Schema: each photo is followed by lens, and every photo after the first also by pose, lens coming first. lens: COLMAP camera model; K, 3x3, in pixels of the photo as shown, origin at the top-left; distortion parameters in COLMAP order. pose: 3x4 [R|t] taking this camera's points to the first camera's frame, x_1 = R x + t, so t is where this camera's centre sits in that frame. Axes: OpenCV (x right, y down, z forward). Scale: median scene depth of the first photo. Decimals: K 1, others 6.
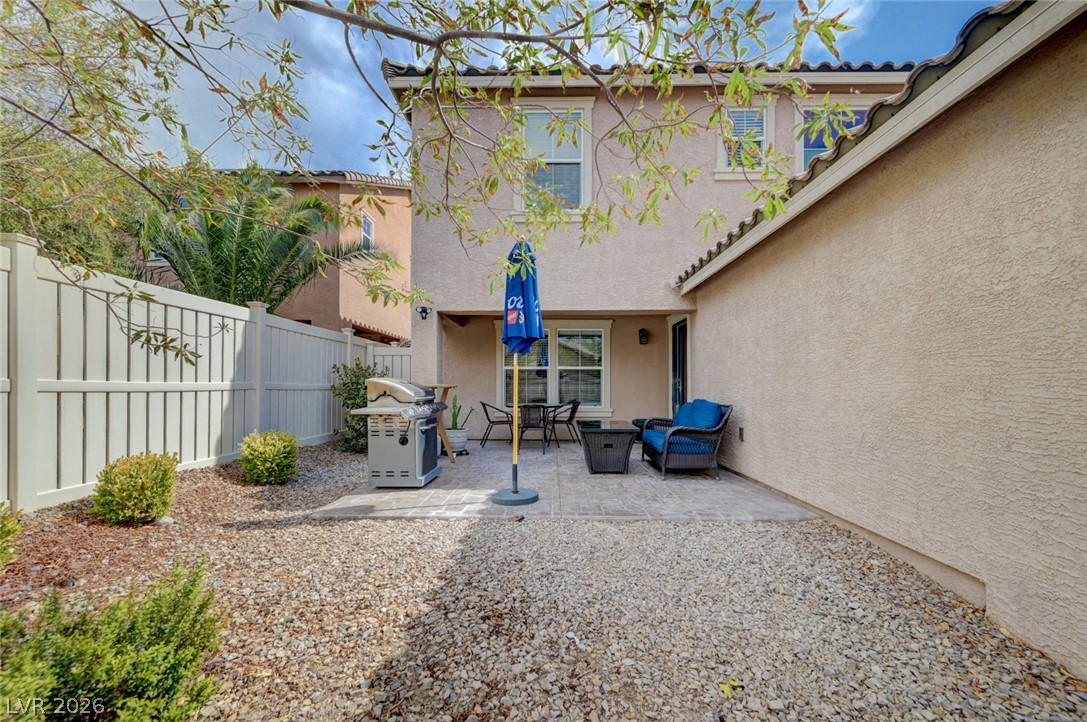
lens RADIAL K [[438.7, 0, 548.3], [0, 438.7, 388.3], [0, 0, 1]] dist [-0.000489, -0.000185]
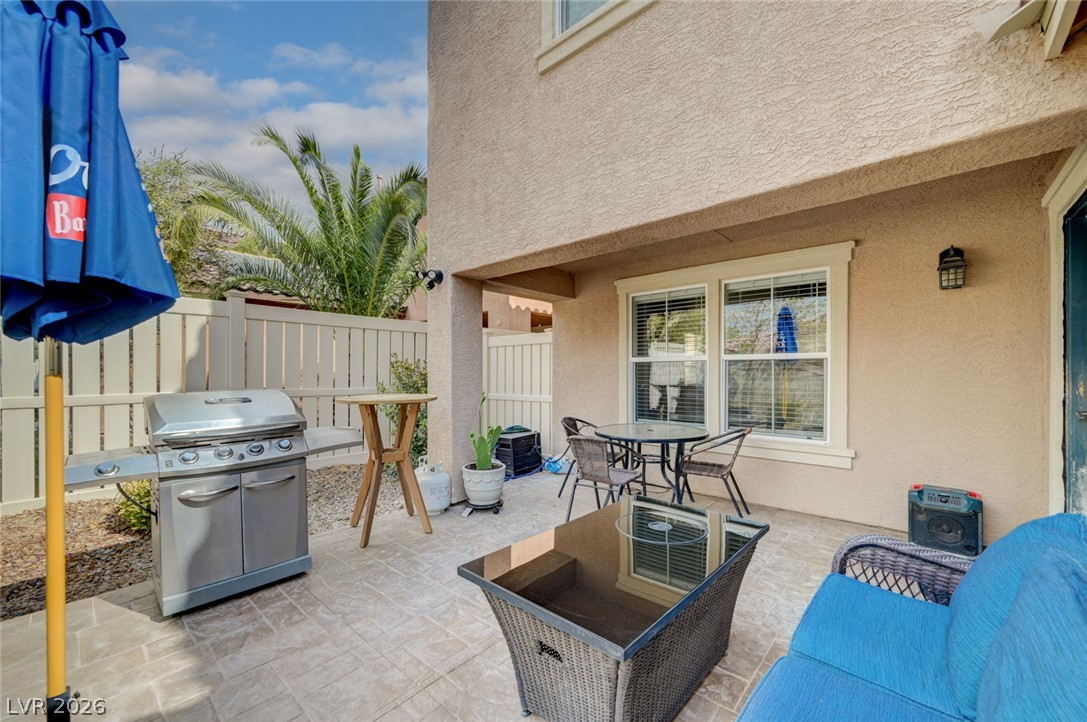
lens RADIAL K [[429.1, 0, 550.0], [0, 429.1, 379.5], [0, 0, 1]] dist [0.000288, 0.000177]
pose [[0.759569, 0.004367, -0.650412, 0.346157], [0.001966, 0.999957, 0.009010, -0.046593], [0.650424, -0.008123, 0.759528, 0.880944]]
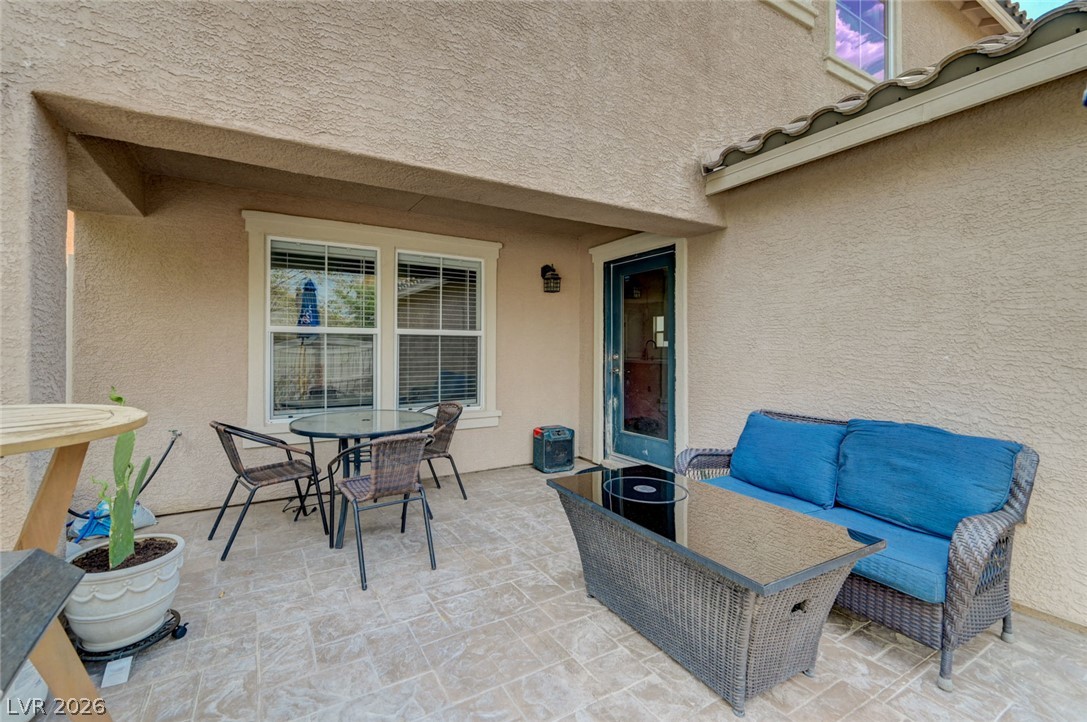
lens RADIAL K [[455.0, 0, 509.4], [0, 455.0, 345.3], [0, 0, 1]] dist [-0.000452, 0.000014]
pose [[0.870892, 0.003377, 0.491462, -0.208251], [0.000724, 0.999966, -0.008154, -0.049187], [-0.491473, 0.007457, 0.870861, 0.918852]]
